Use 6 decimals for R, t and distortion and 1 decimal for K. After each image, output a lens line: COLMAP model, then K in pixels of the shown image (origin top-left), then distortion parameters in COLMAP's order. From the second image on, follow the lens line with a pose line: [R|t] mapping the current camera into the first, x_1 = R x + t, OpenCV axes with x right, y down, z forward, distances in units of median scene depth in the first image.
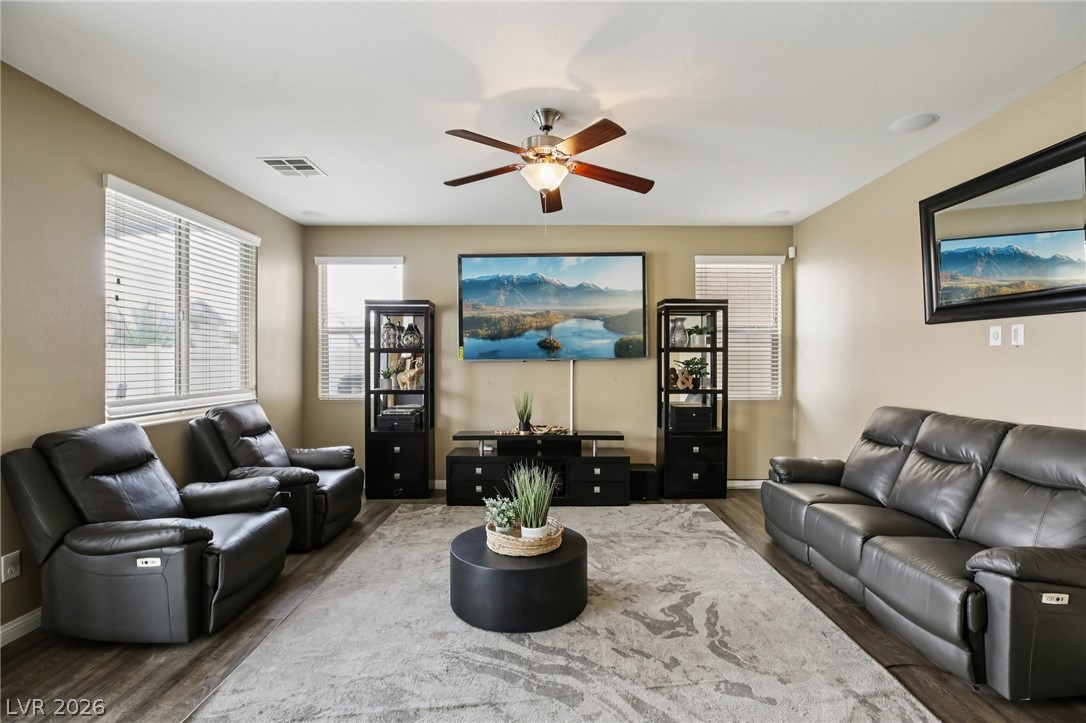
lens RADIAL K [[496.2, 0, 546.6], [0, 496.2, 360.9], [0, 0, 1]] dist [-0.030824, 0.000829]
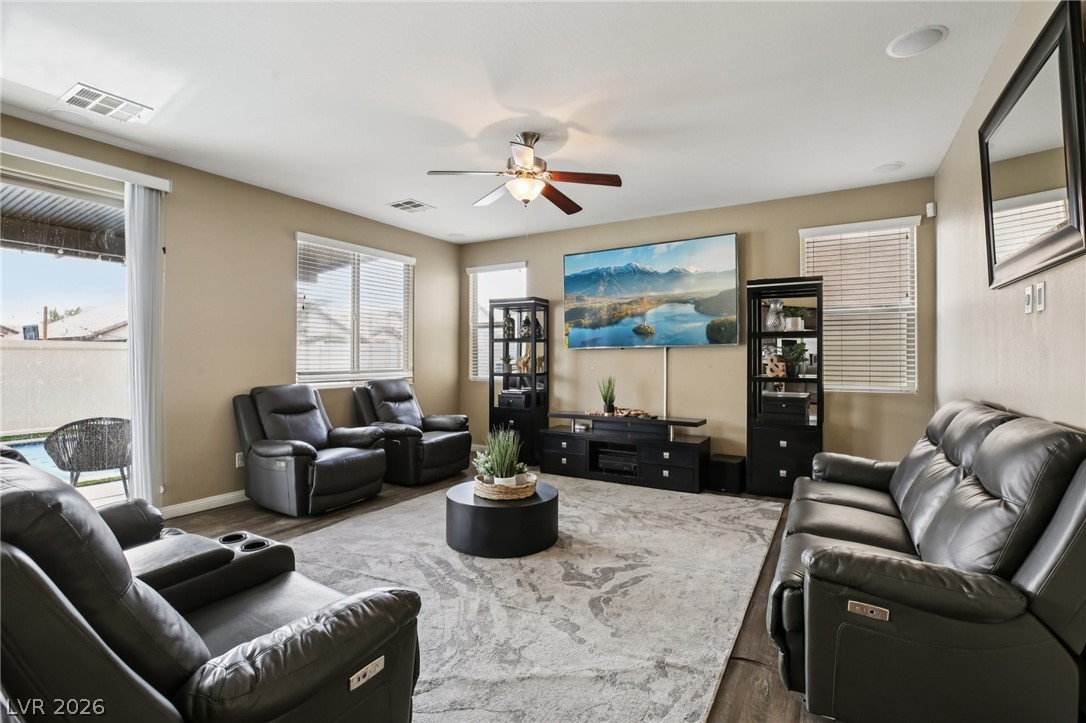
lens RADIAL K [[501.2, 0, 541.4], [0, 501.2, 351.5], [0, 0, 1]] dist [-0.041384, 0.000022]
pose [[0.859798, -0.006307, -0.510595, 0.468301], [-0.000029, 0.999923, -0.012400, 0.026932], [0.510634, 0.010676, 0.859732, -0.009799]]
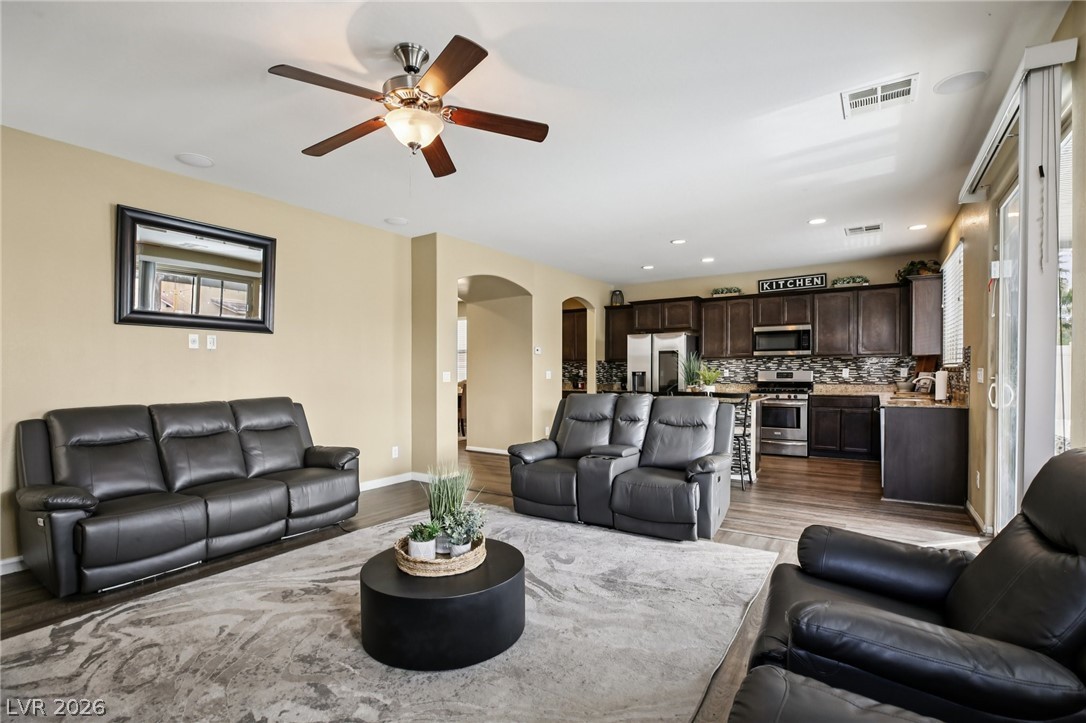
lens RADIAL K [[507.3, 0, 543.6], [0, 507.3, 375.7], [0, 0, 1]] dist [-0.022586, 0.000450]
pose [[-0.836969, -0.000513, 0.547250, -0.480599], [0.007321, 0.999900, 0.012133, 0.025651], [-0.547202, 0.014161, -0.836881, 1.158286]]
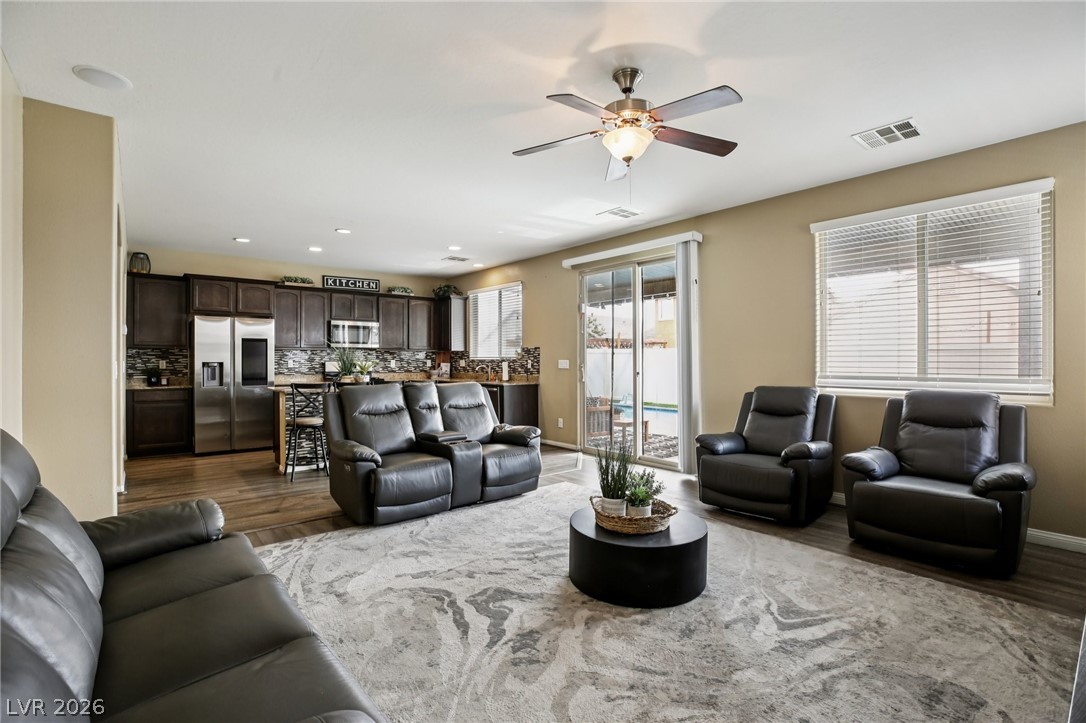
lens RADIAL K [[496.2, 0, 546.6], [0, 496.2, 360.9], [0, 0, 1]] dist [-0.030824, 0.000829]
pose [[-0.760453, 0.001262, -0.649392, 0.524161], [-0.000829, 0.999995, 0.002915, 0.027105], [0.649393, 0.002755, -0.760448, 1.167915]]
